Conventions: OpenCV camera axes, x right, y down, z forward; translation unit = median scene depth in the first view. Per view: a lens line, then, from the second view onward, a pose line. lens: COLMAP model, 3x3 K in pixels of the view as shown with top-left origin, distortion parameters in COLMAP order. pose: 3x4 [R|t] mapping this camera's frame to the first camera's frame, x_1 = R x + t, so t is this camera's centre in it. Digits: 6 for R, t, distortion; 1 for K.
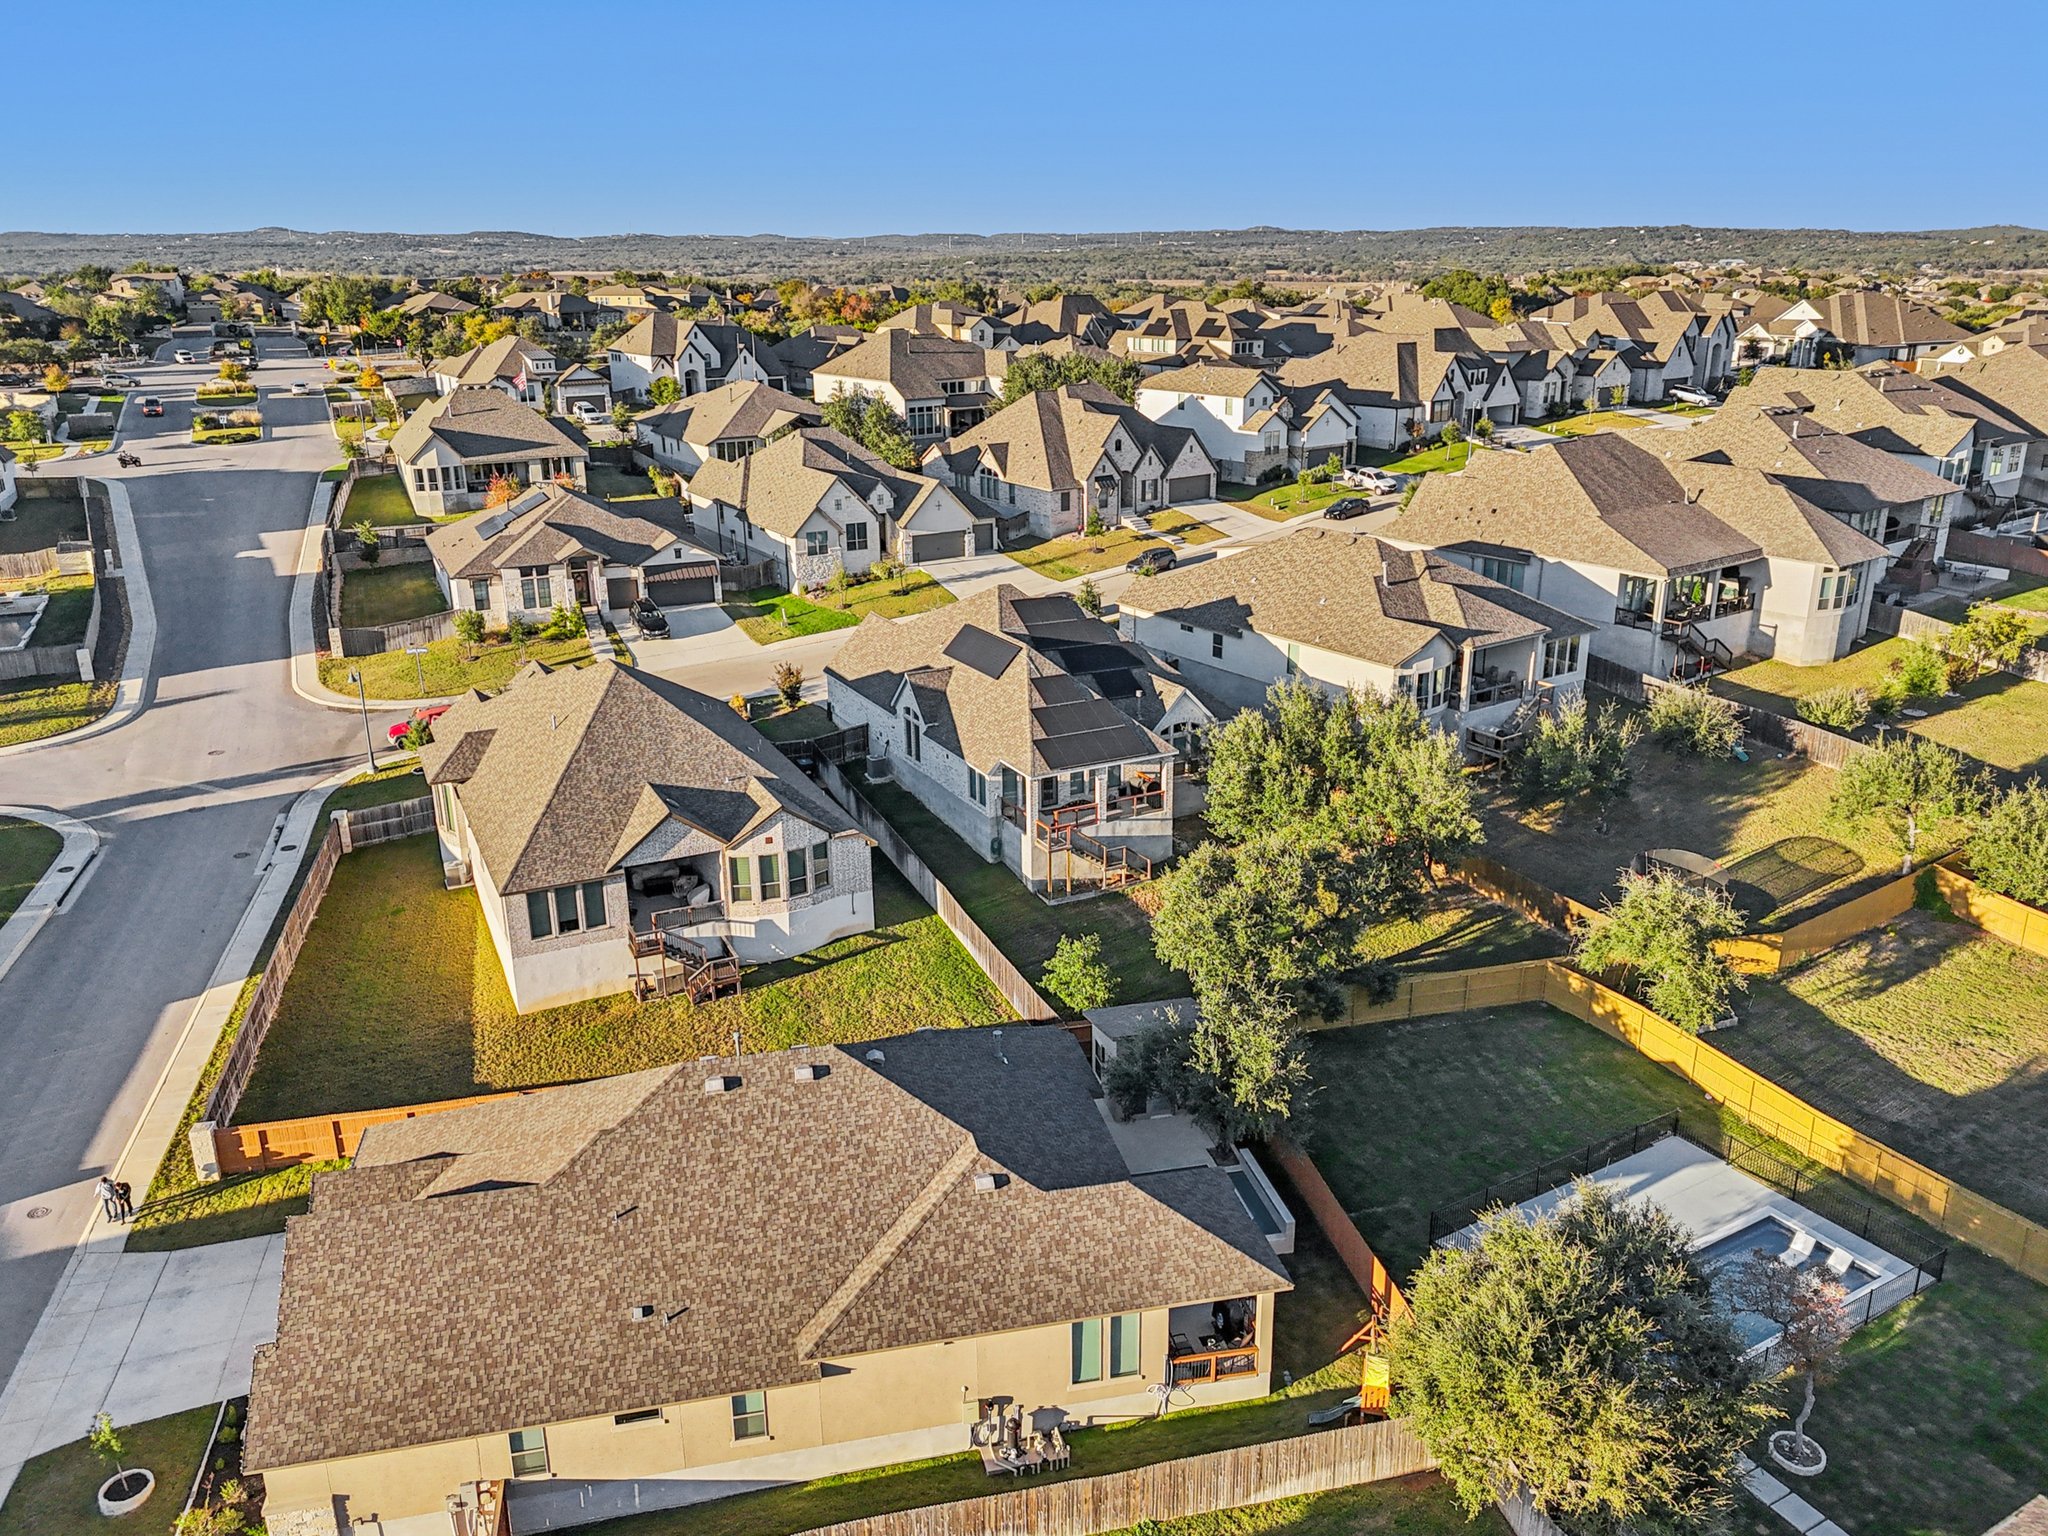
lens RADIAL K [[1418.7, 0, 987.8], [0, 1418.7, 758.5], [0, 0, 1]] dist [0.131896, -0.000165]
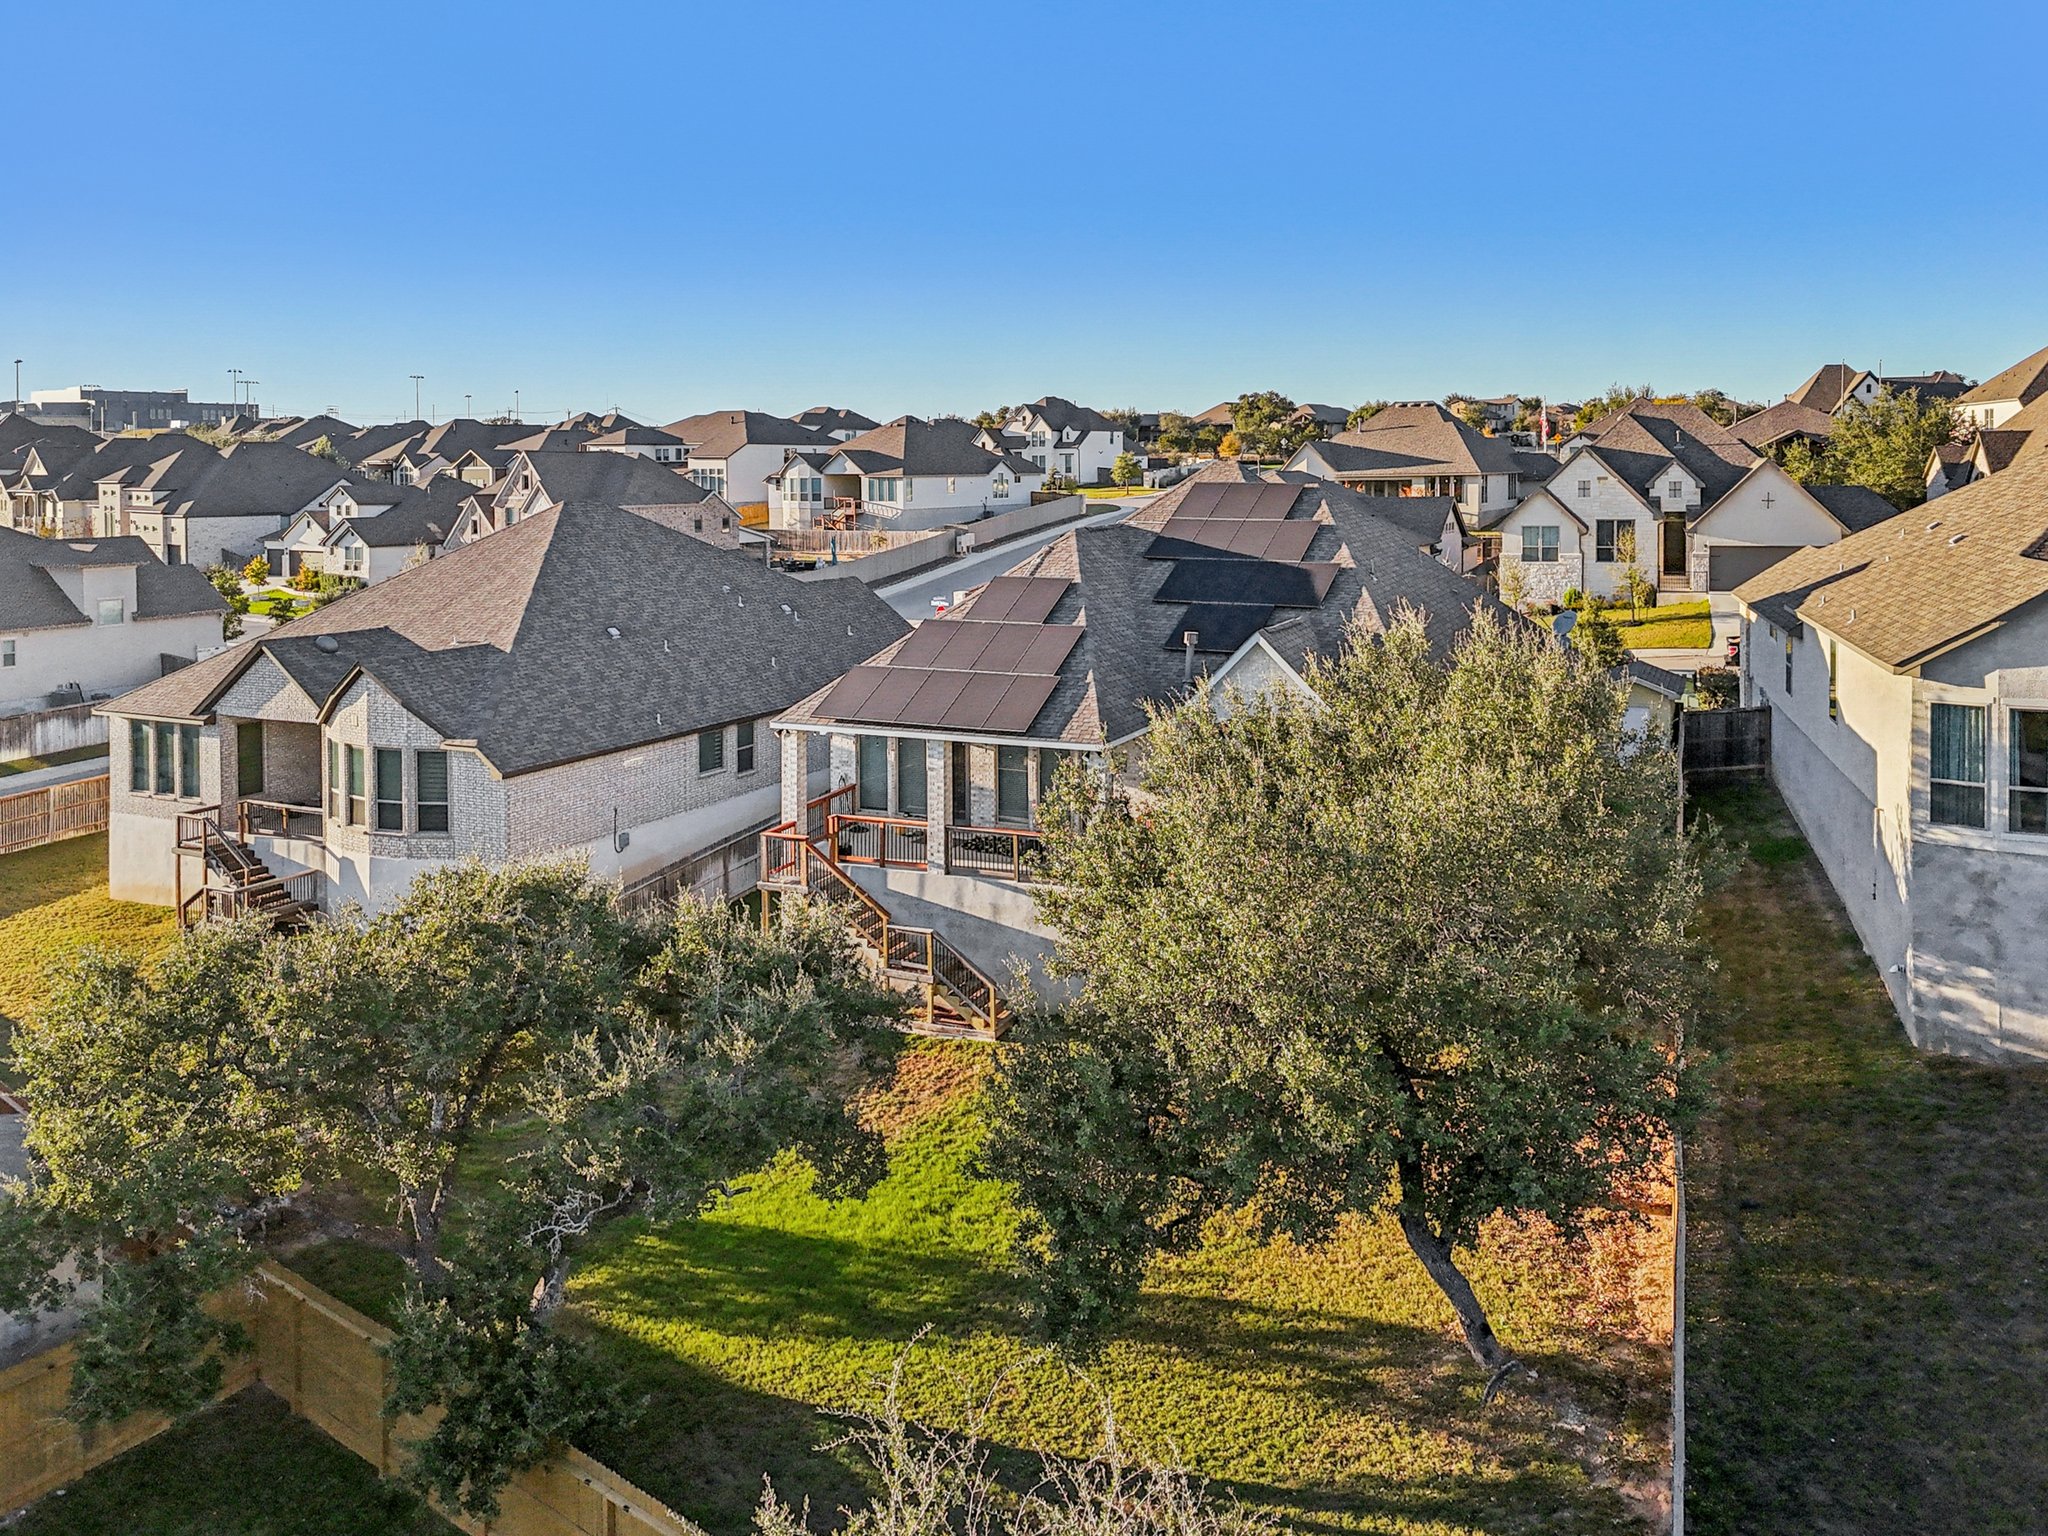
lens RADIAL K [[1534.1, 0, 1059.9], [0, 1534.1, 561.1], [0, 0, 1]] dist [0.062301, -0.071775]
pose [[0.633388, 0.053185, -0.772004, 0.466469], [-0.247527, 0.959146, -0.137005, 0.007788], [0.733178, 0.277869, 0.620676, 0.690135]]
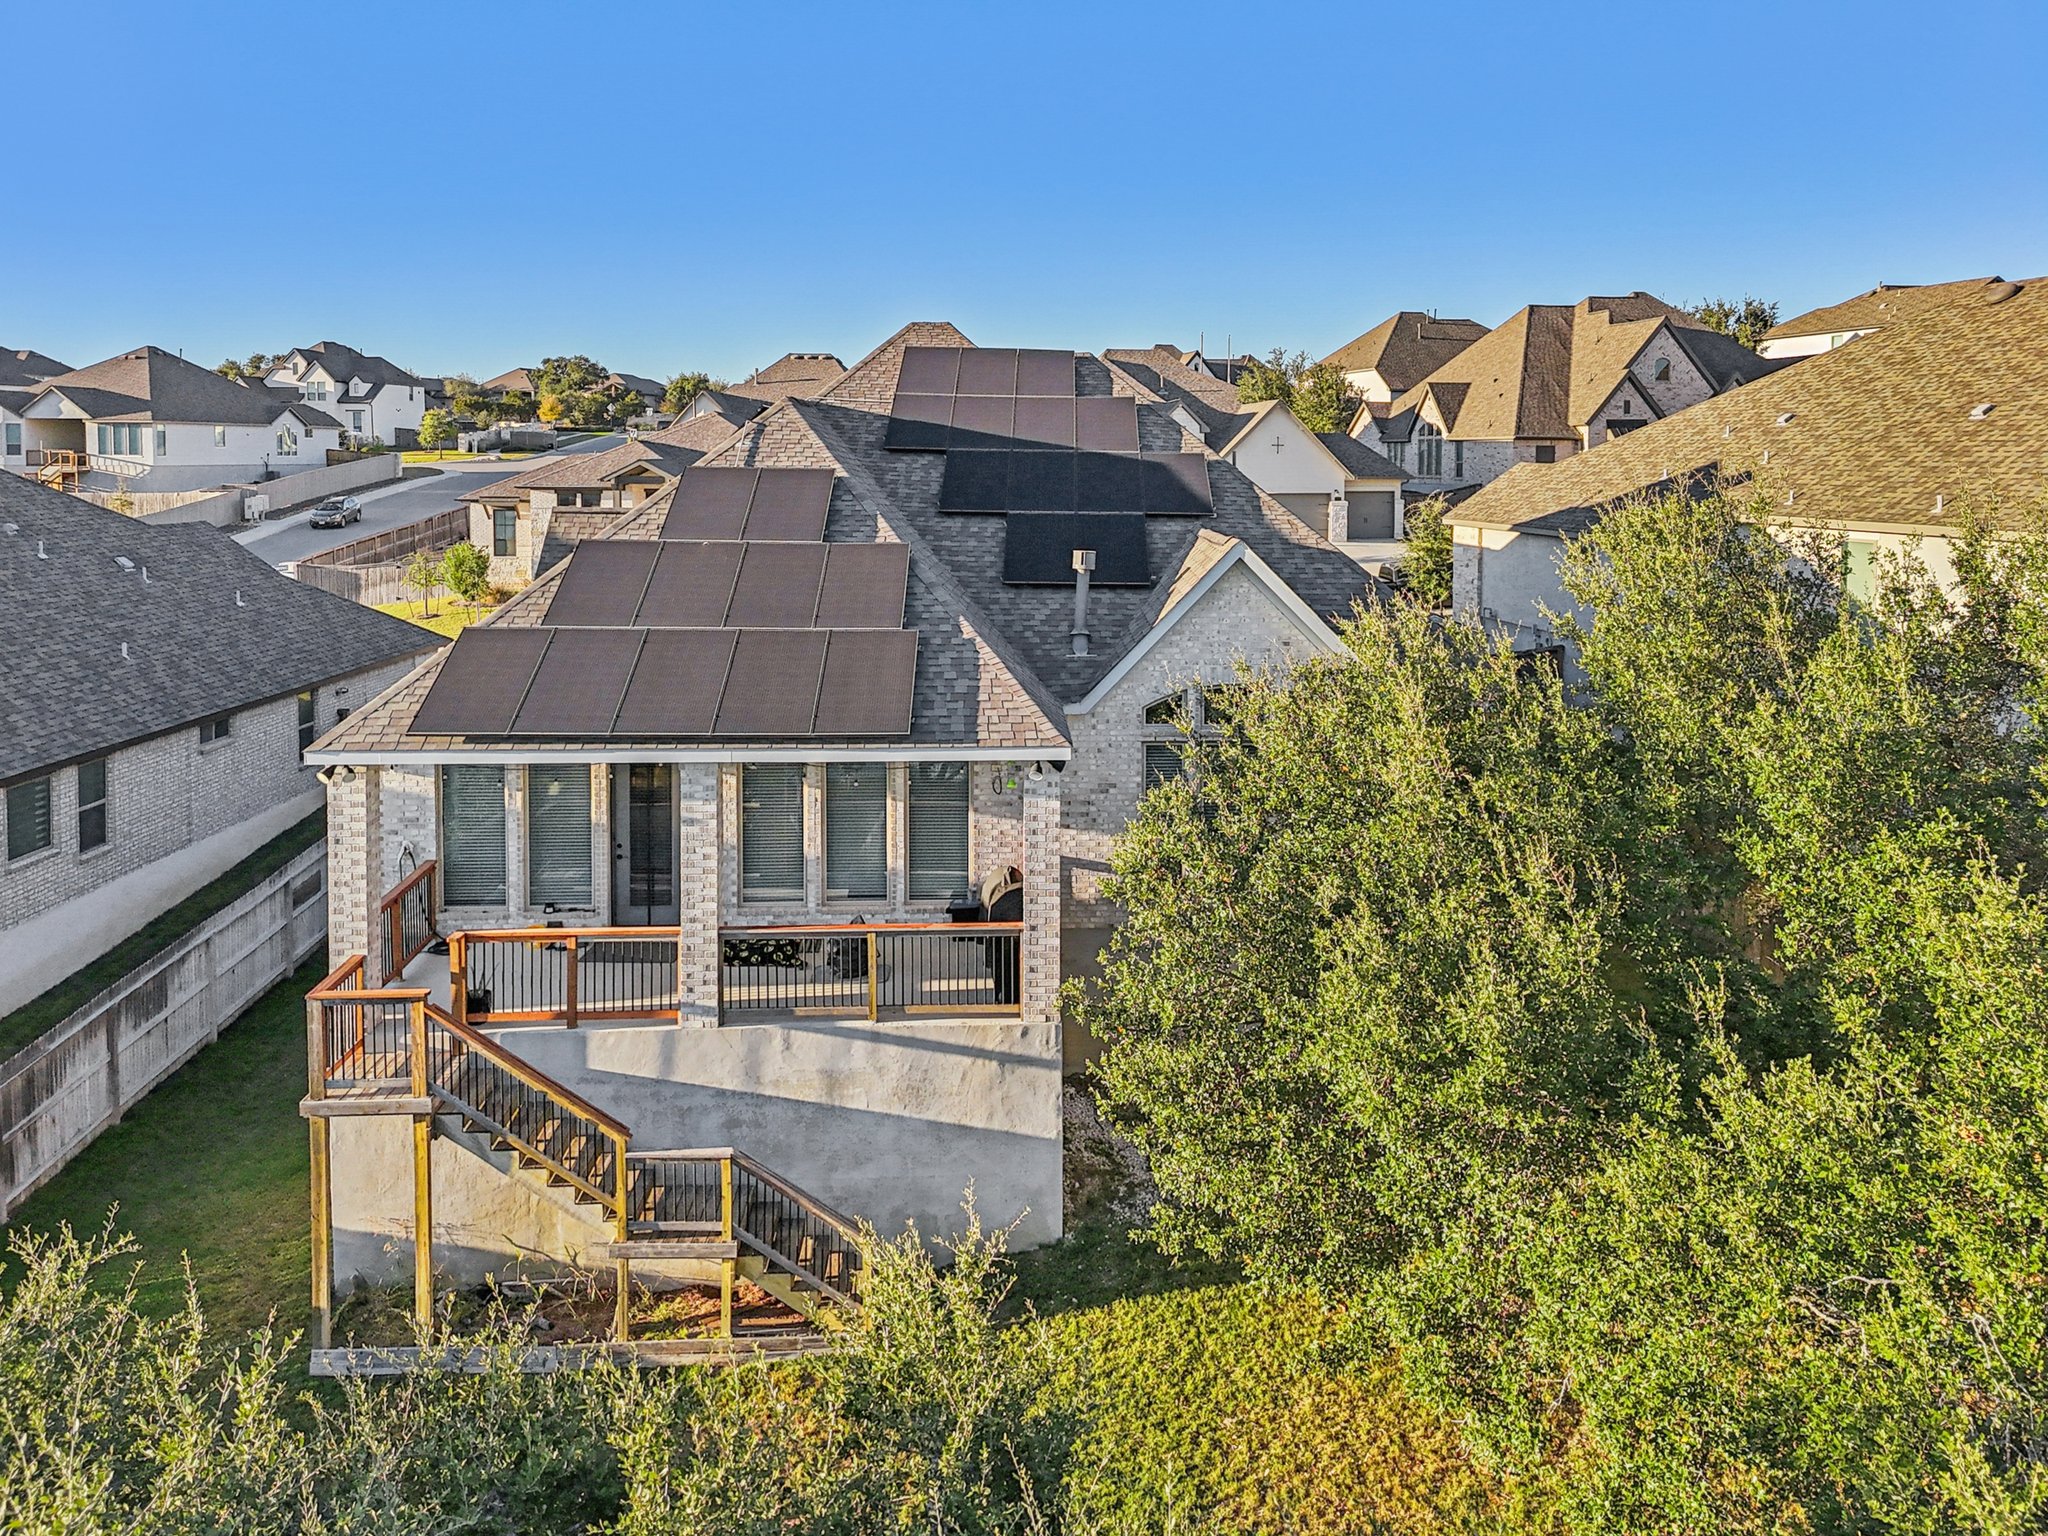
lens RADIAL K [[1534.1, 0, 1059.9], [0, 1534.1, 561.1], [0, 0, 1]] dist [0.062301, -0.071775]
pose [[0.912872, 0.045416, -0.405712, 0.226711], [-0.146701, 0.963906, -0.222182, 0.020004], [0.380978, 0.262342, 0.886585, 0.771579]]
